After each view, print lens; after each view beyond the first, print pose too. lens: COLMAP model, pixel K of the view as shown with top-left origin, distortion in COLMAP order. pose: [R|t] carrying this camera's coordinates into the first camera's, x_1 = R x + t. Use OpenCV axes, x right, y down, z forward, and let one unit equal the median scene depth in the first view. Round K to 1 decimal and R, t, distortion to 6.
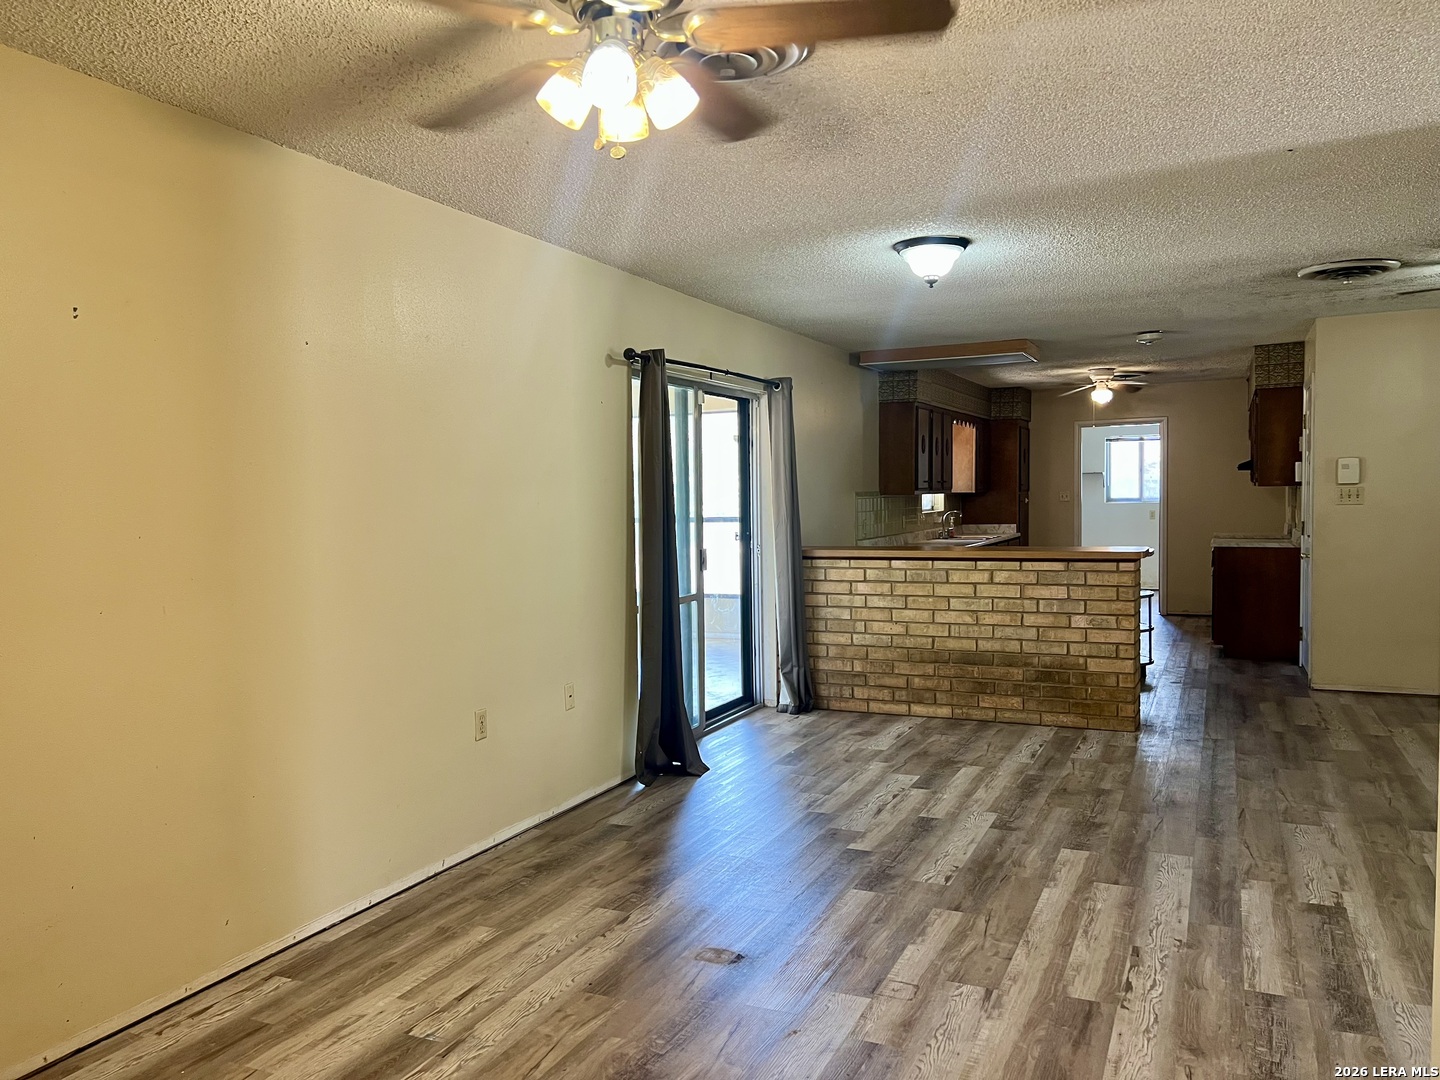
lens RADIAL K [[1088.4, 0, 727.3], [0, 1088.4, 546.8], [0, 0, 1]] dist [0.050357, -0.052139]
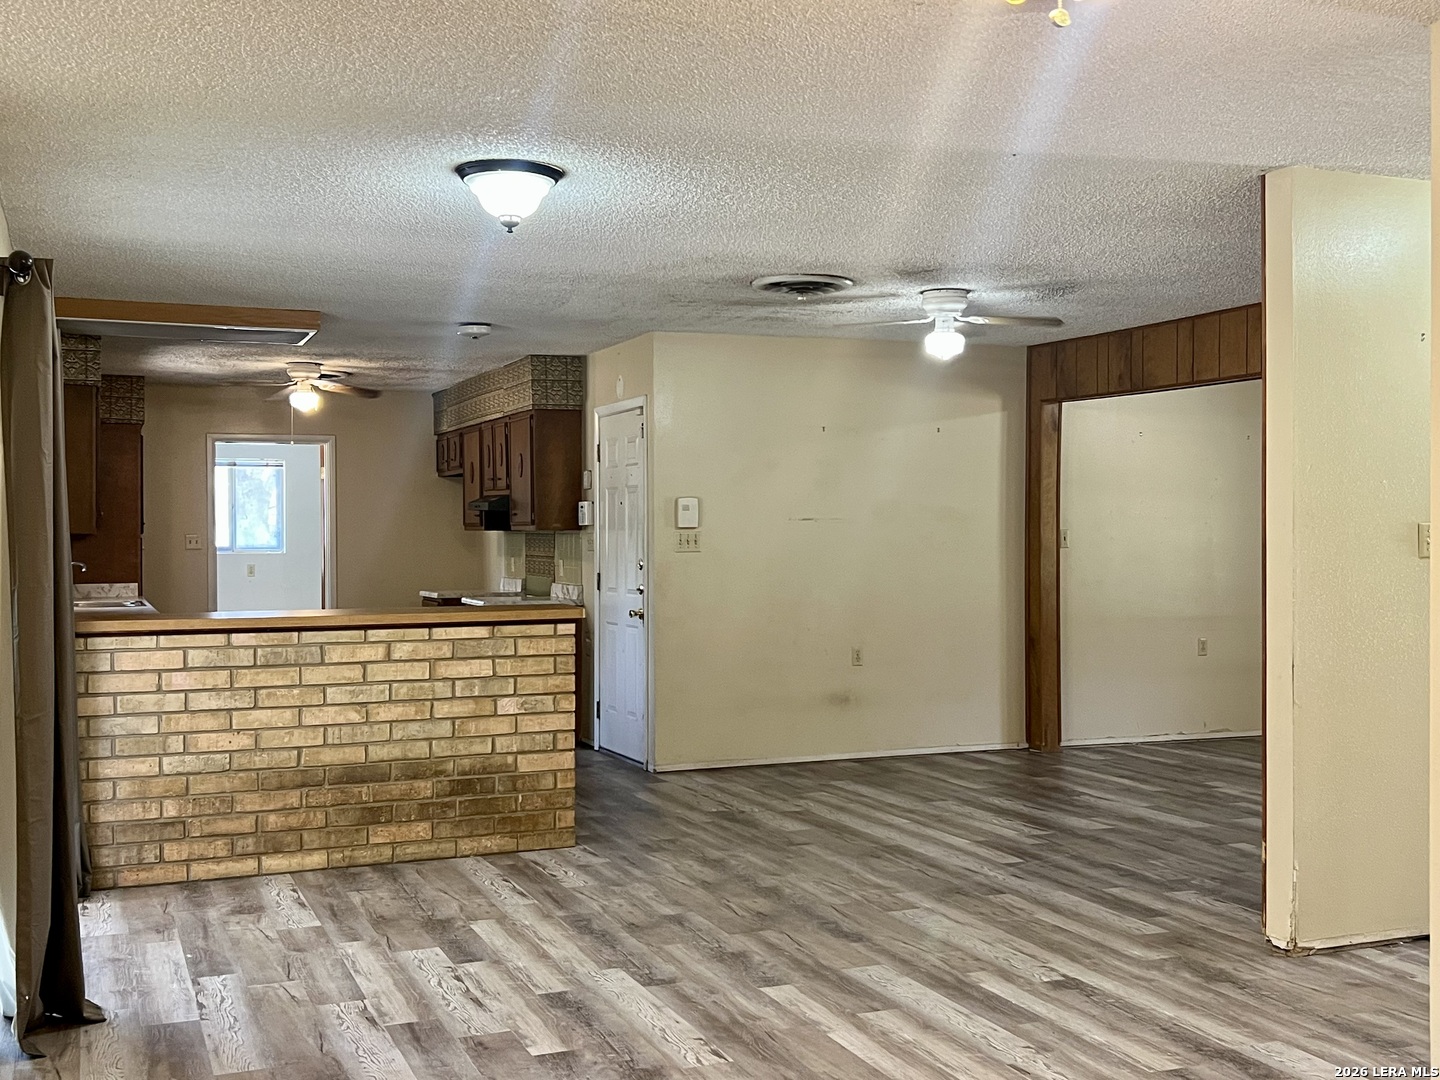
lens RADIAL K [[1569.1, 0, 716.5], [0, 1569.1, 543.3], [0, 0, 1]] dist [0.031970, 0.000000]
pose [[0.687811, 0.008119, 0.725844, -0.354201], [0.029799, 0.998779, -0.039409, 0.004634], [-0.725278, 0.048736, 0.686729, 0.172617]]
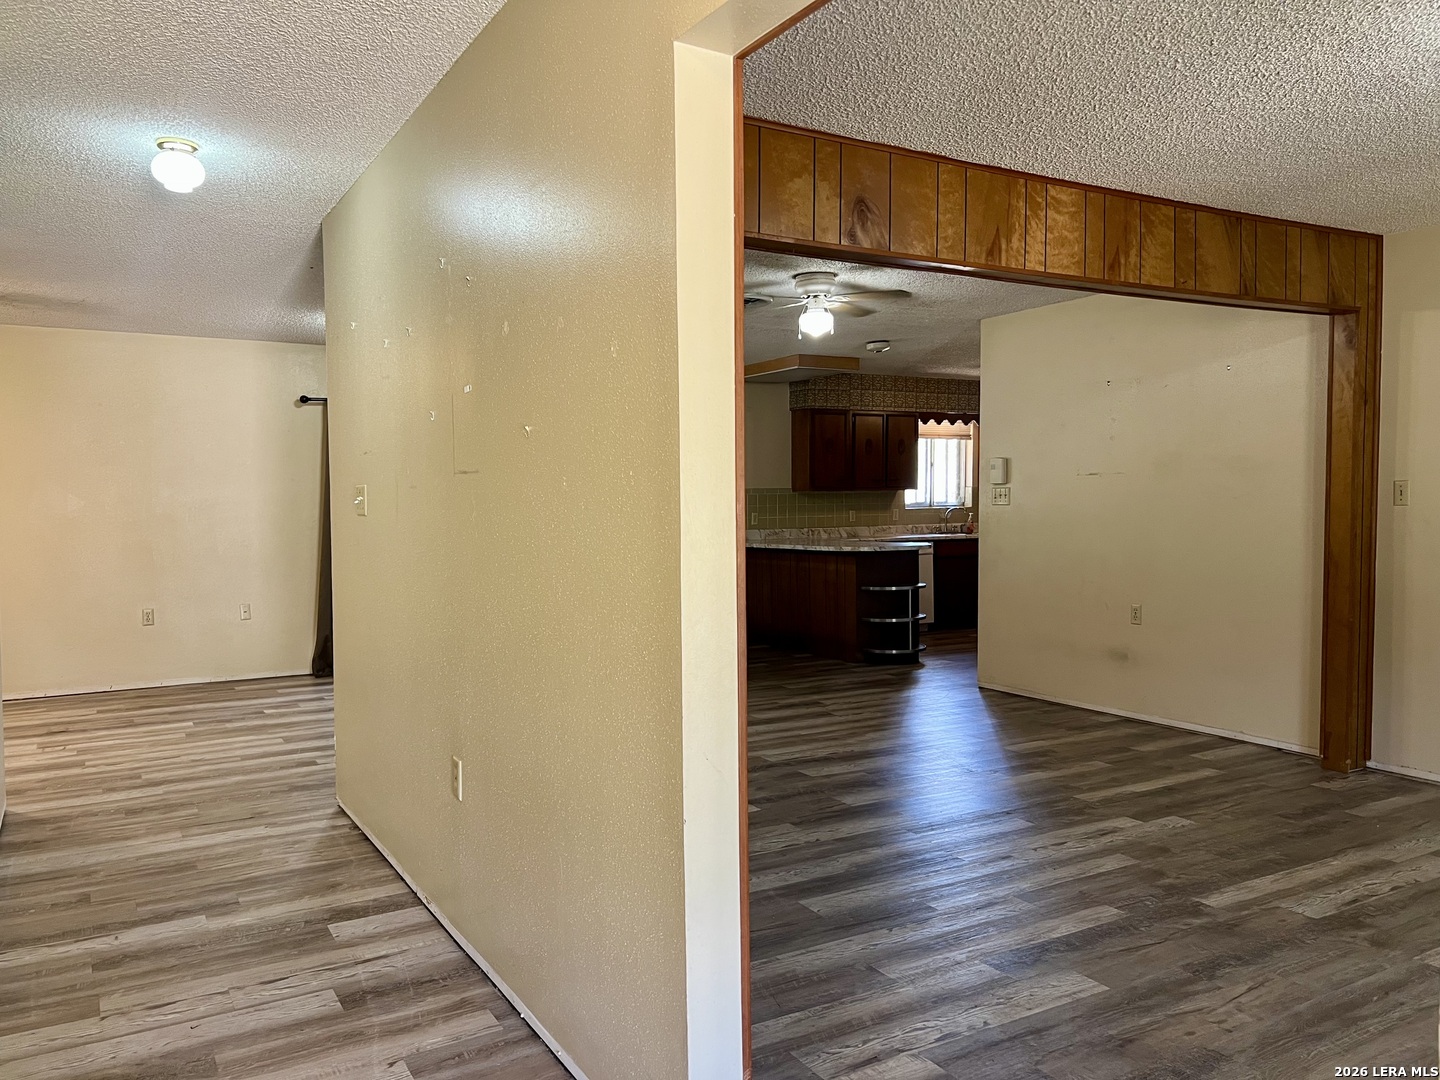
lens RADIAL K [[1088.4, 0, 735.8], [0, 1088.4, 539.9], [0, 0, 1]] dist [0.050357, -0.052139]
pose [[0.823655, 0.033812, -0.566083, 1.406036], [-0.031972, 0.999402, 0.013175, -0.019716], [0.566189, 0.007247, 0.824243, 0.009356]]
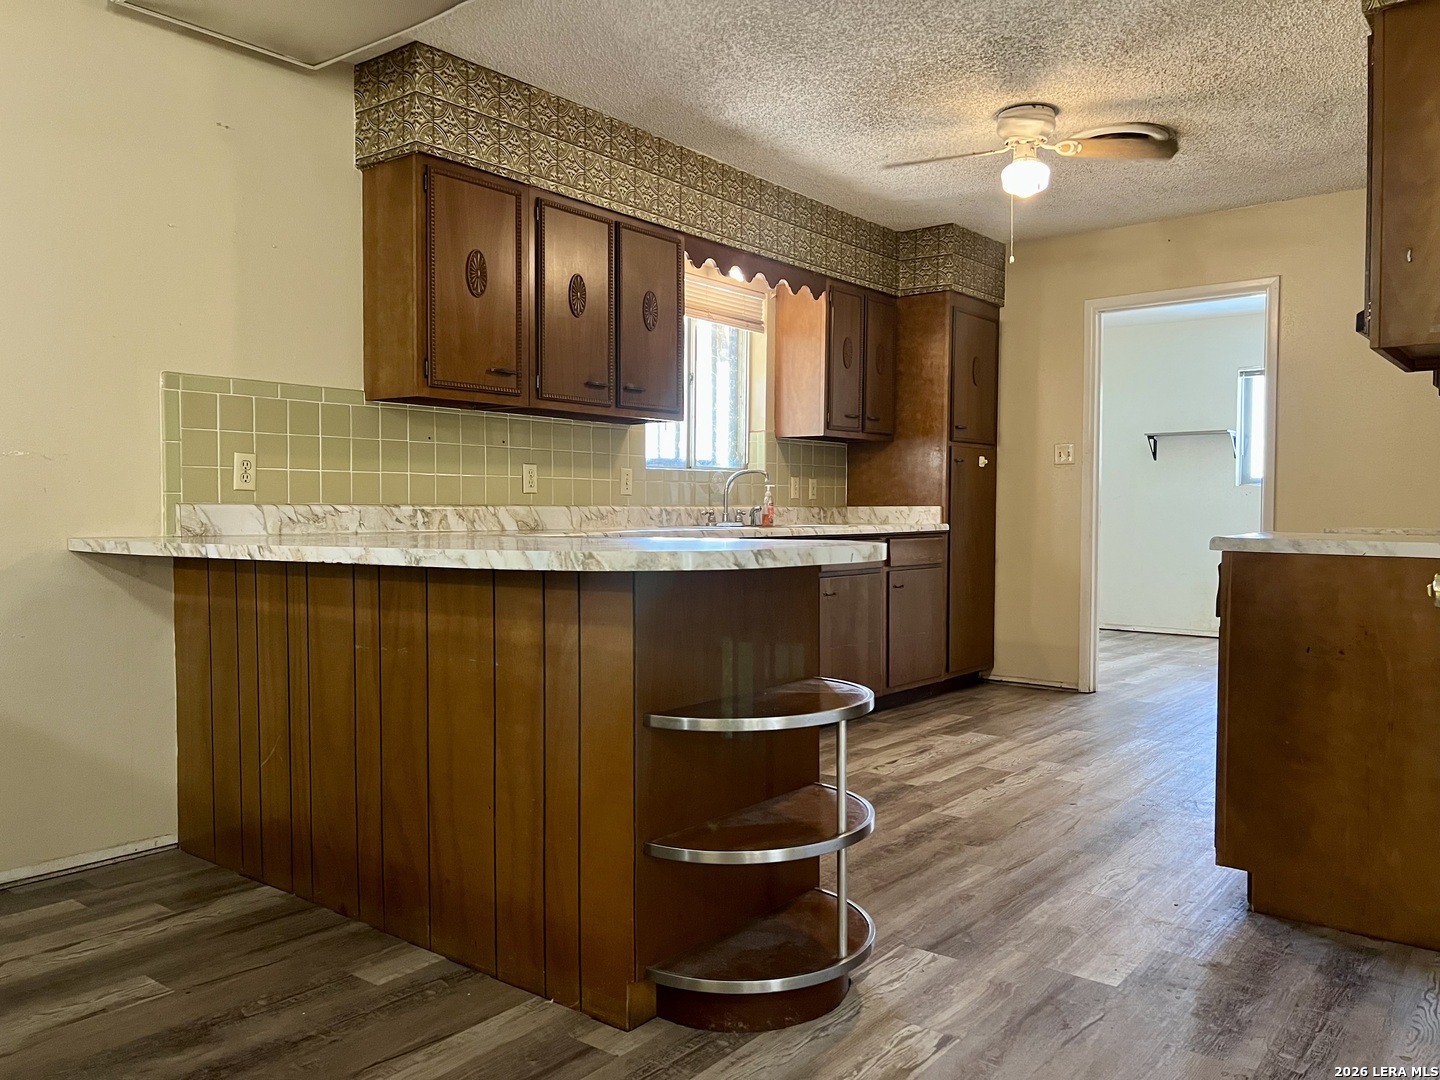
lens RADIAL K [[1088.4, 0, 726.0], [0, 1088.4, 538.8], [0, 0, 1]] dist [0.050357, -0.052139]
pose [[0.969766, 0.029025, -0.242305, 0.749116], [-0.032814, 0.999394, -0.011617, 0.005611], [0.241821, 0.019216, 0.970131, 1.099204]]
